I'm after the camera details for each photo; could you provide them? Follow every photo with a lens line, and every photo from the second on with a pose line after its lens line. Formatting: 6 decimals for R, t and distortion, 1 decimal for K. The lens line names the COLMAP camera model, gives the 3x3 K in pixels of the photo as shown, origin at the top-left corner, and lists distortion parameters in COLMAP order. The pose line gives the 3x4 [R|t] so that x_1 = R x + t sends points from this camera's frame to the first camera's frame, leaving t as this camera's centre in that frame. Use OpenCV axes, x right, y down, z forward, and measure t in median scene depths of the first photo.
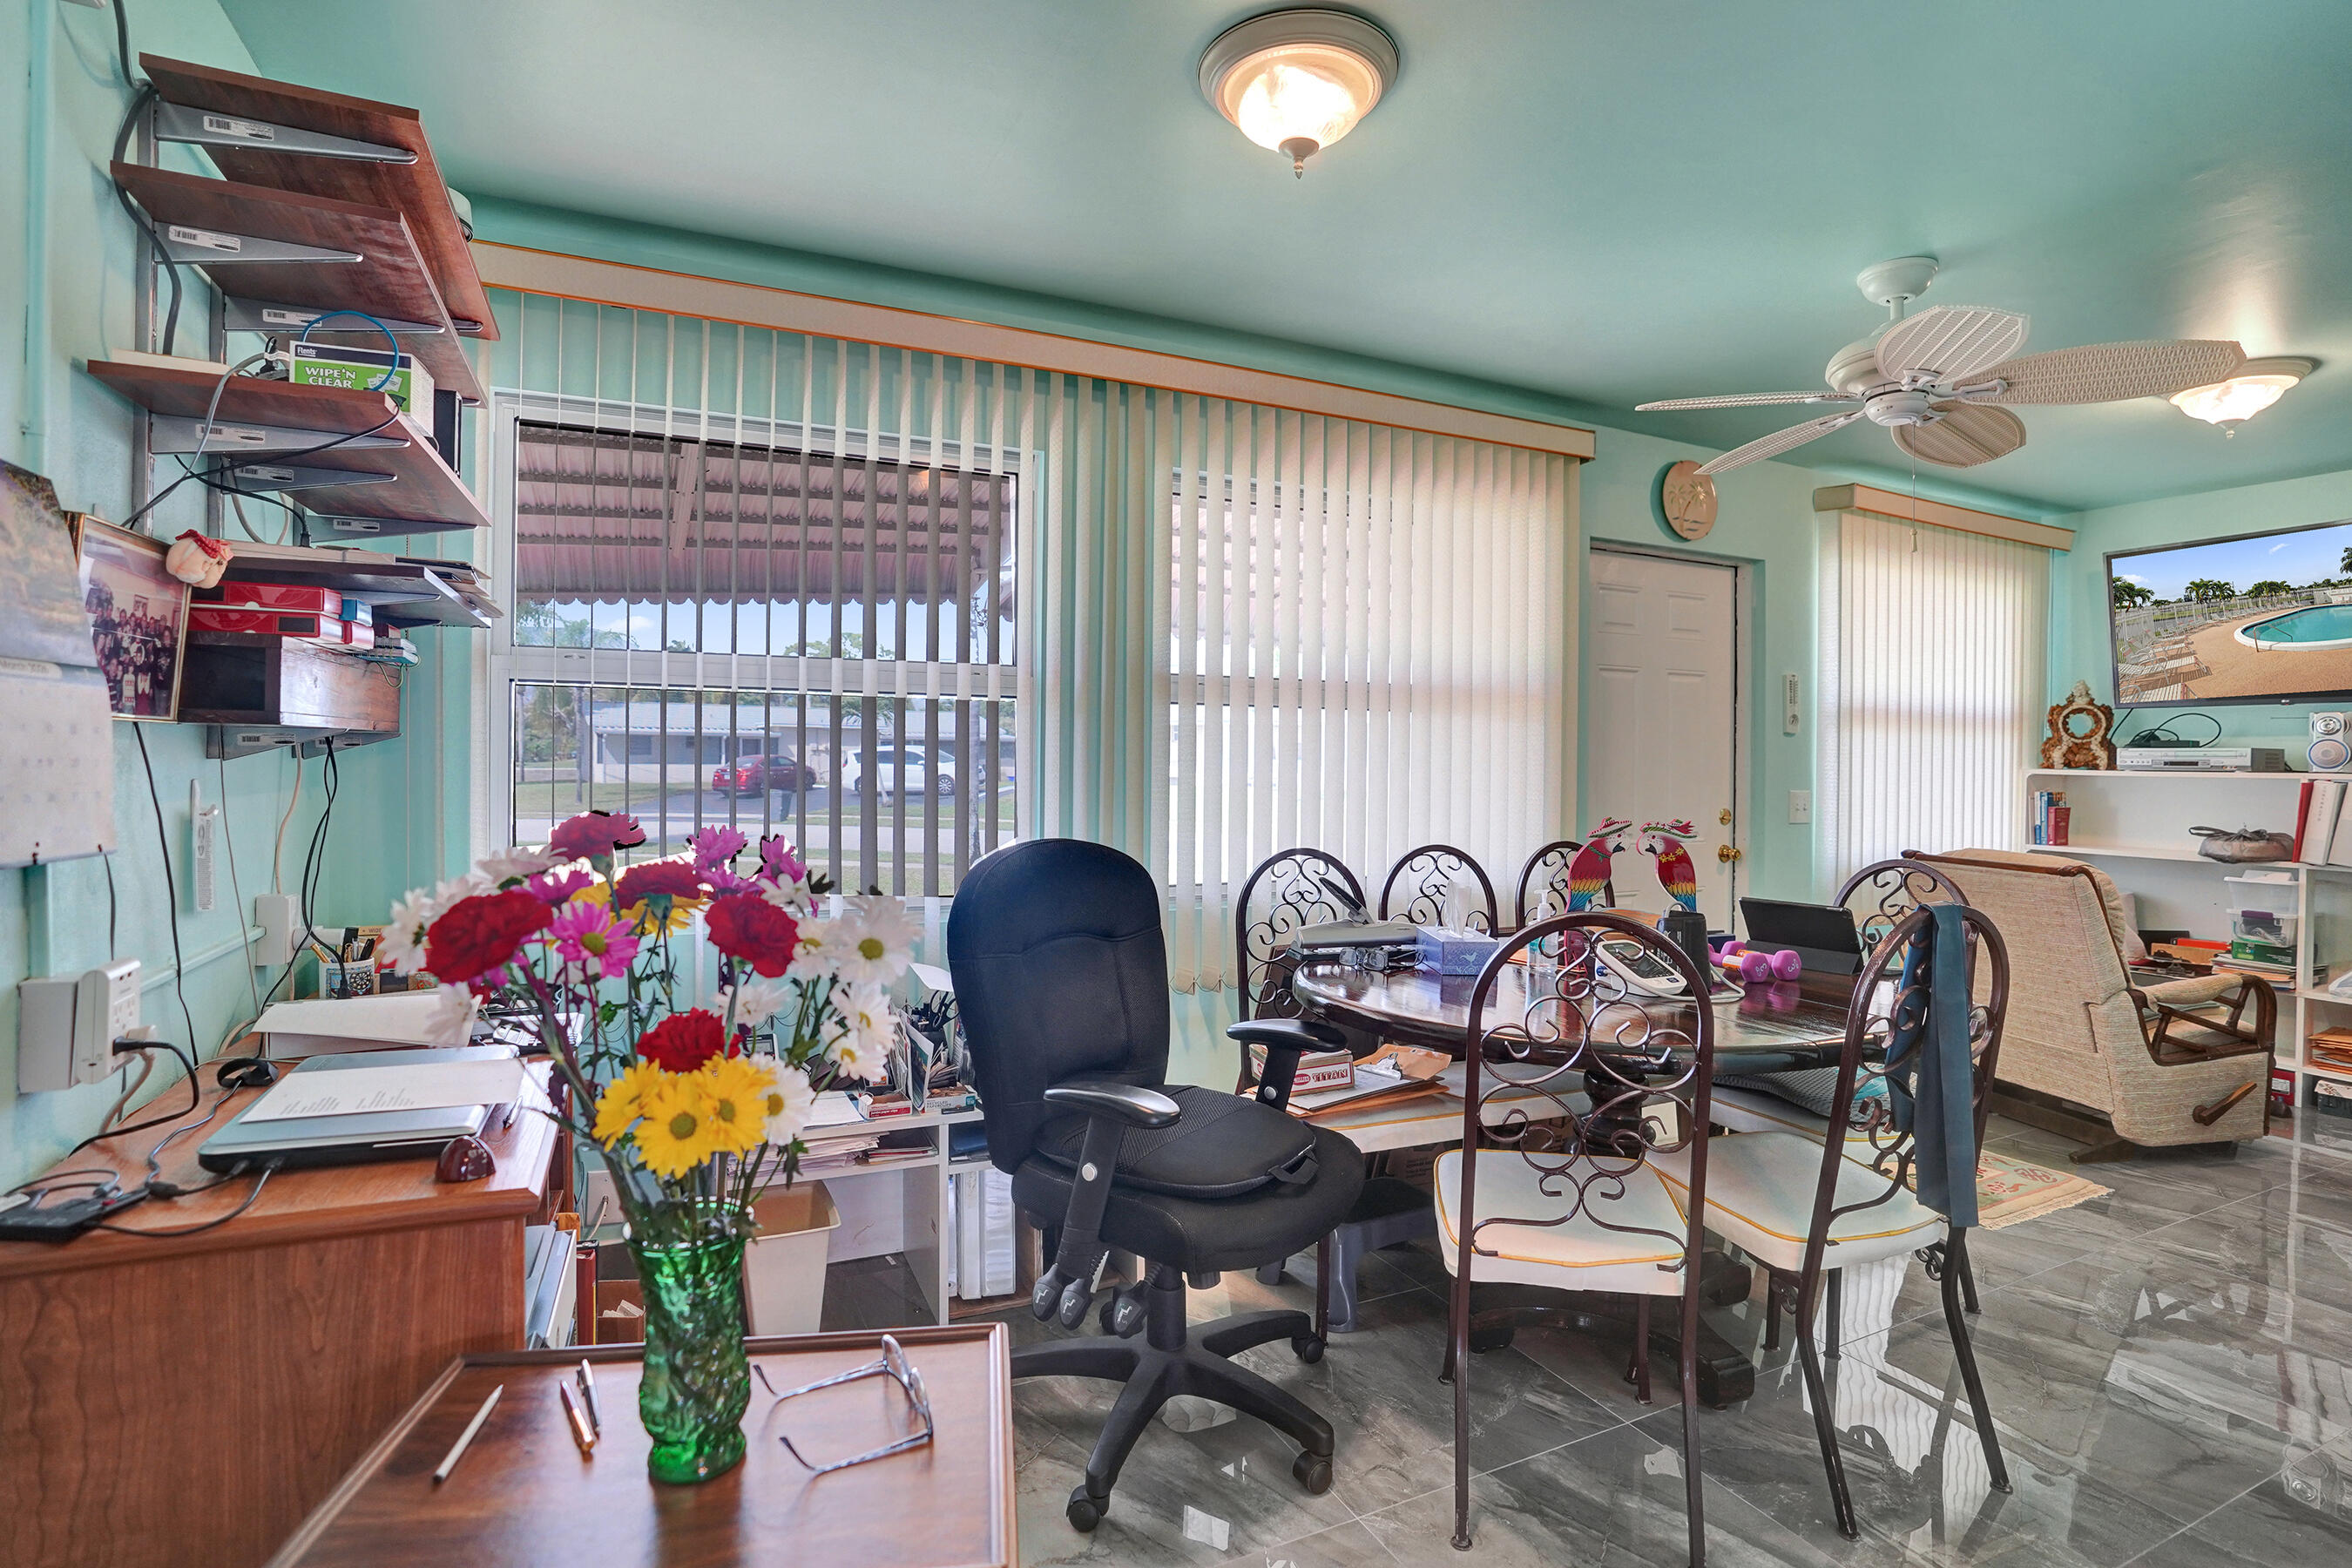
lens RADIAL K [[1129.3, 0, 1169.6], [0, 1129.3, 770.1], [0, 0, 1]] dist [-0.067398, 0.026147]
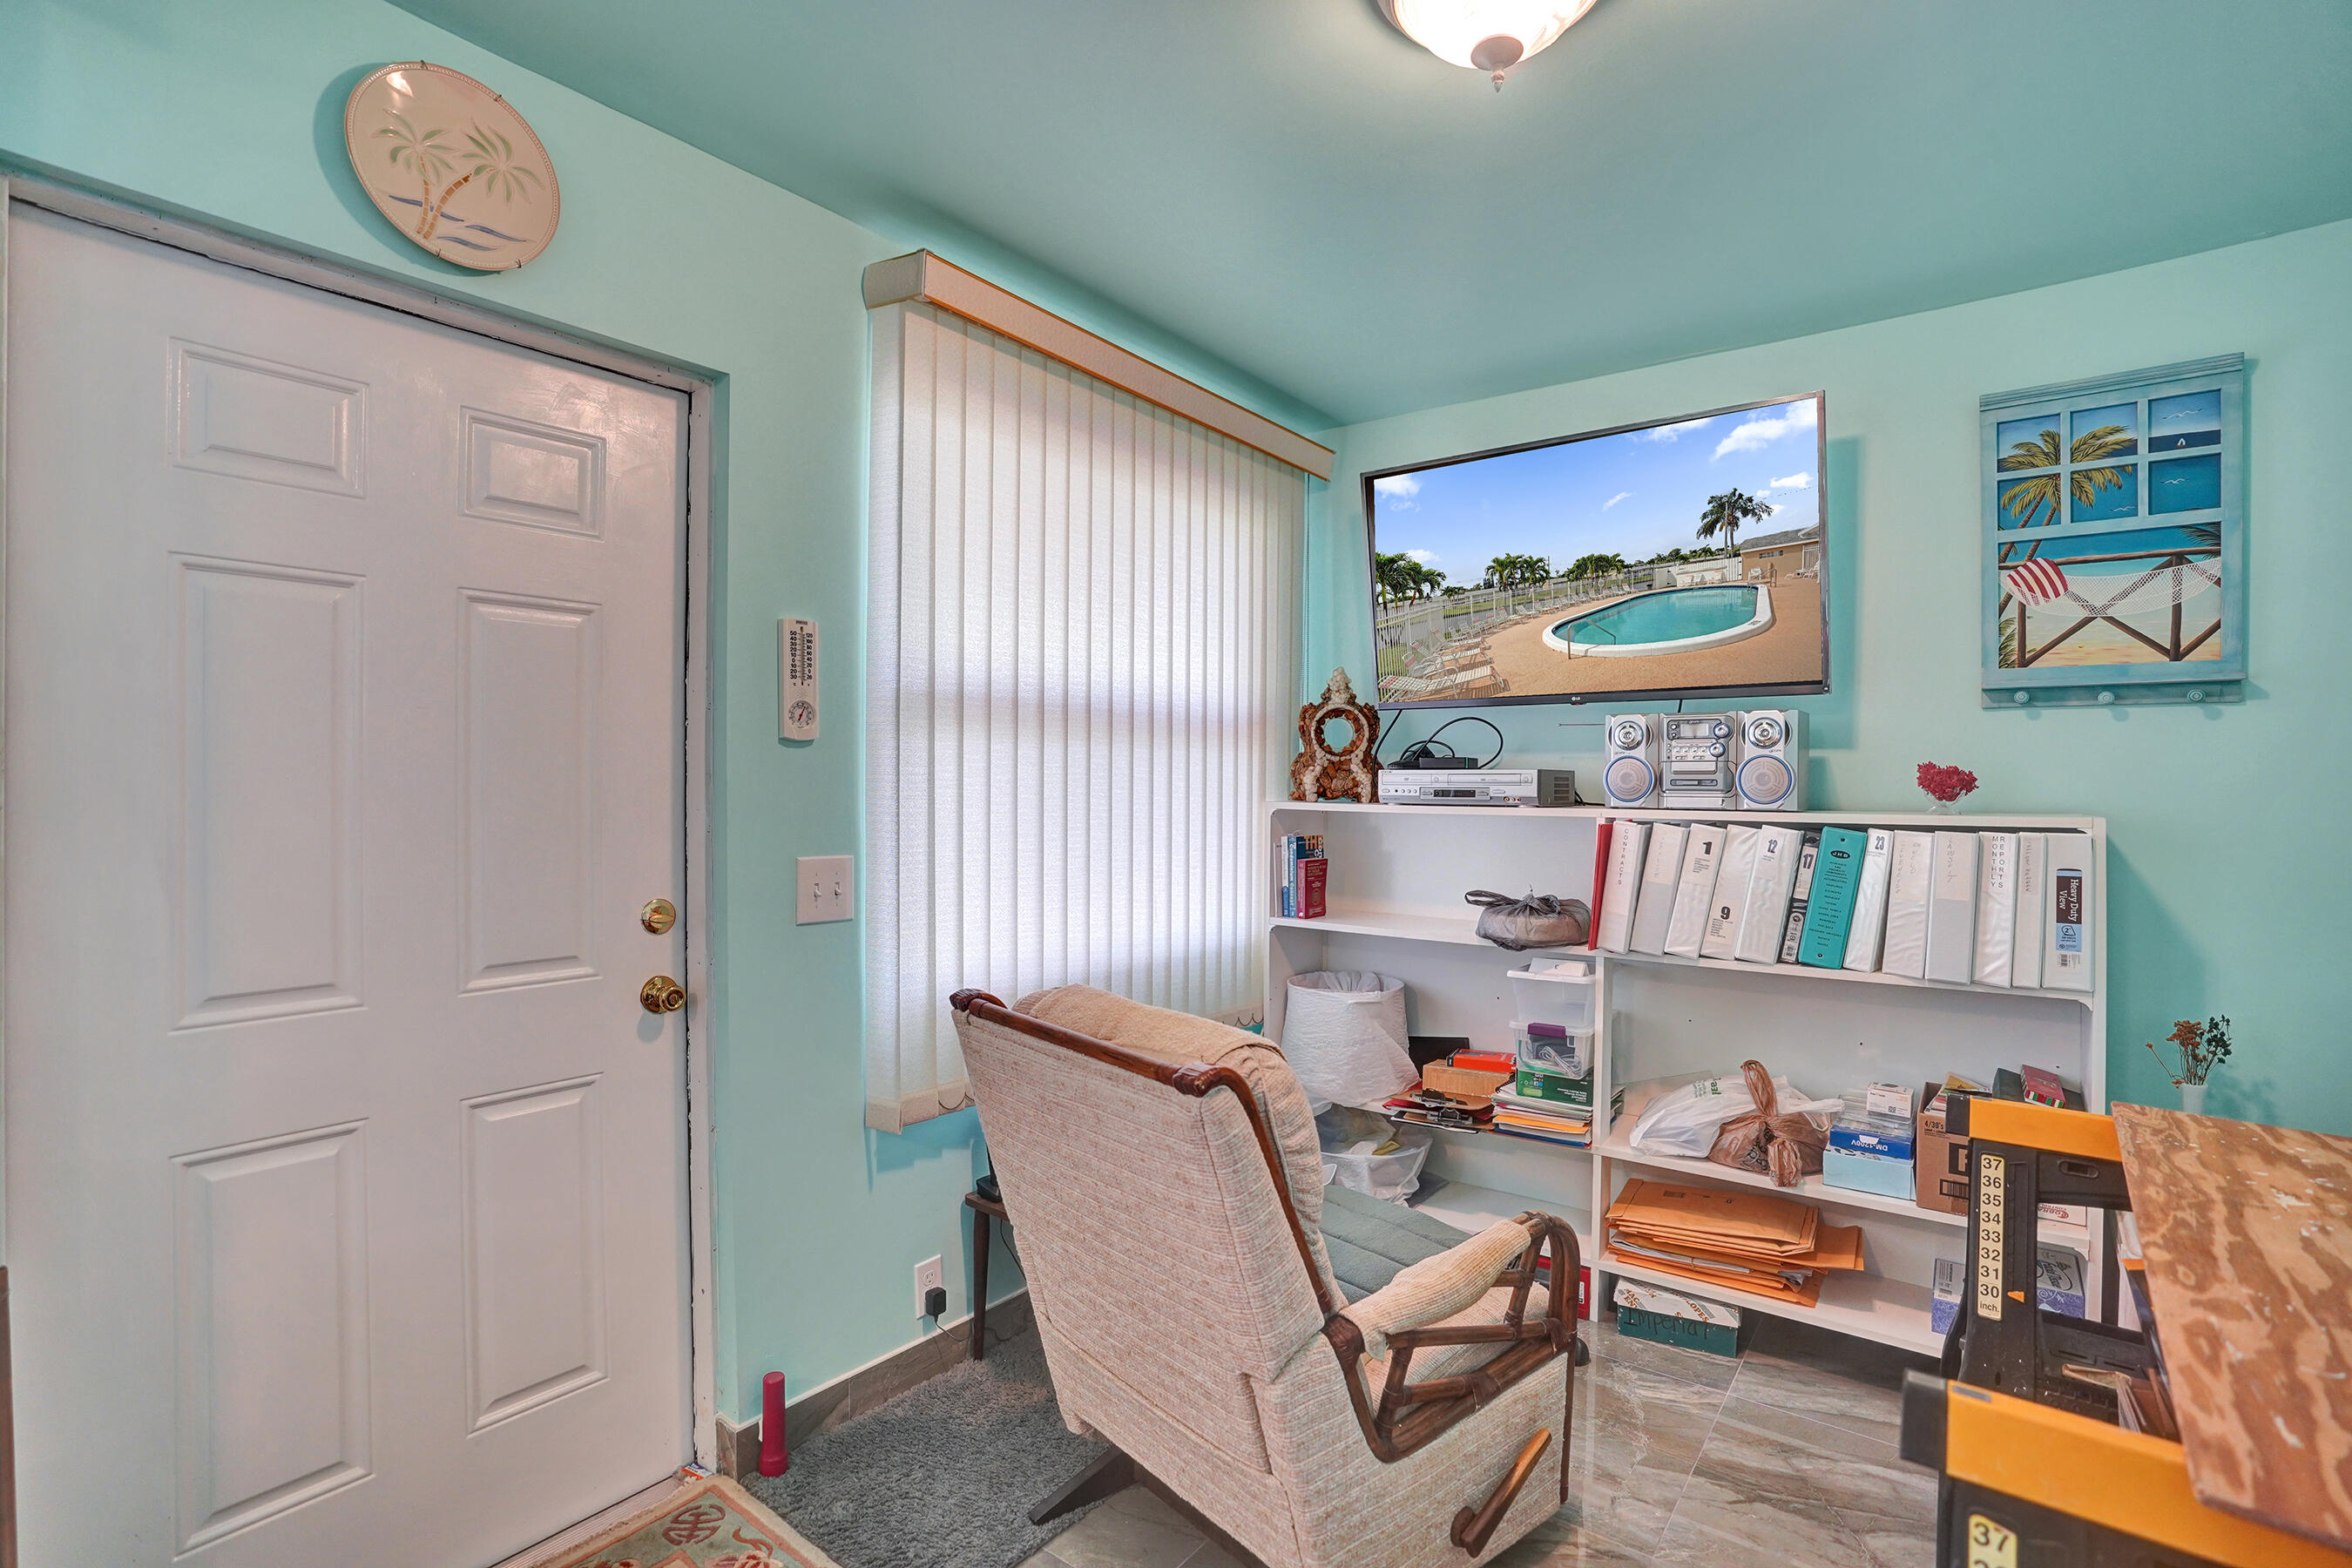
lens RADIAL K [[1112.2, 0, 1164.6], [0, 1112.2, 779.9], [0, 0, 1]] dist [-0.075931, 0.032185]
pose [[0.894117, -0.004328, 0.447812, 0.764569], [0.007890, 0.999950, -0.006089, -0.018250], [-0.447764, 0.008977, 0.894107, 0.774388]]
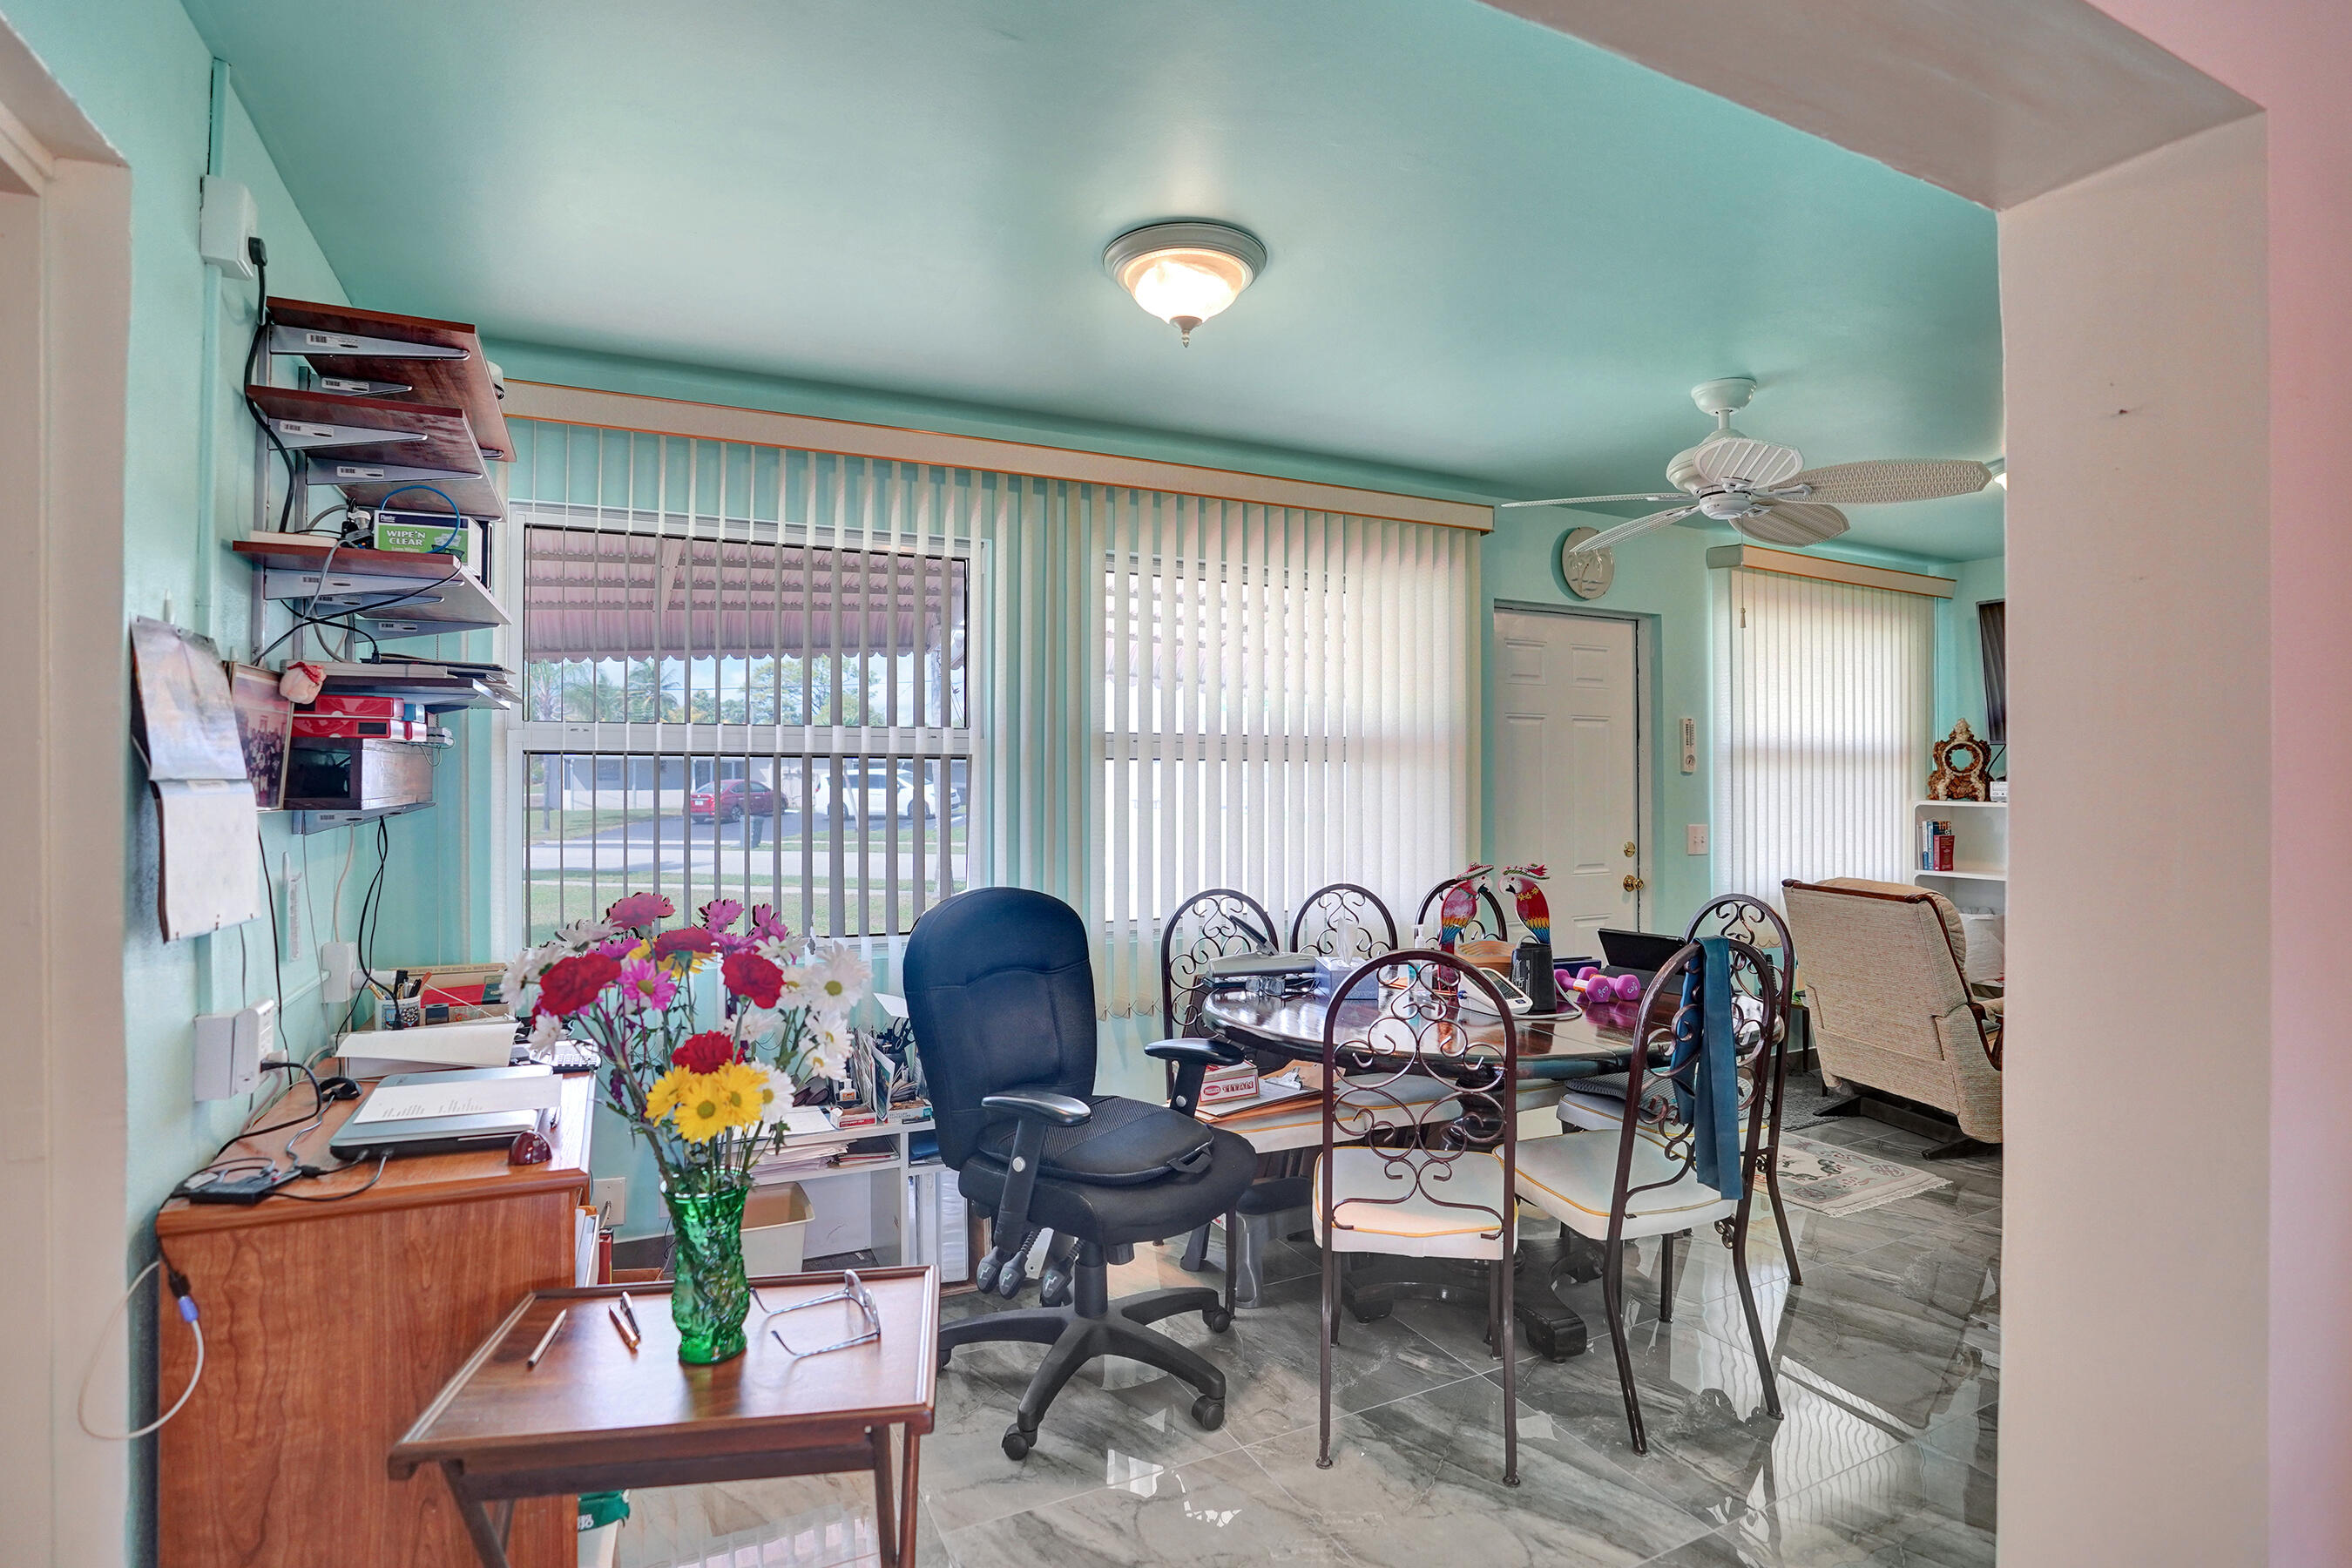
lens RADIAL K [[1146.7, 0, 1174.7], [0, 1146.7, 775.2], [0, 0, 1]] dist [-0.065746, 0.021586]
pose [[0.999739, -0.008783, 0.021098, 0.049467], [0.009075, 0.999864, -0.013791, -0.030824], [-0.020974, 0.013979, 0.999682, -0.163377]]
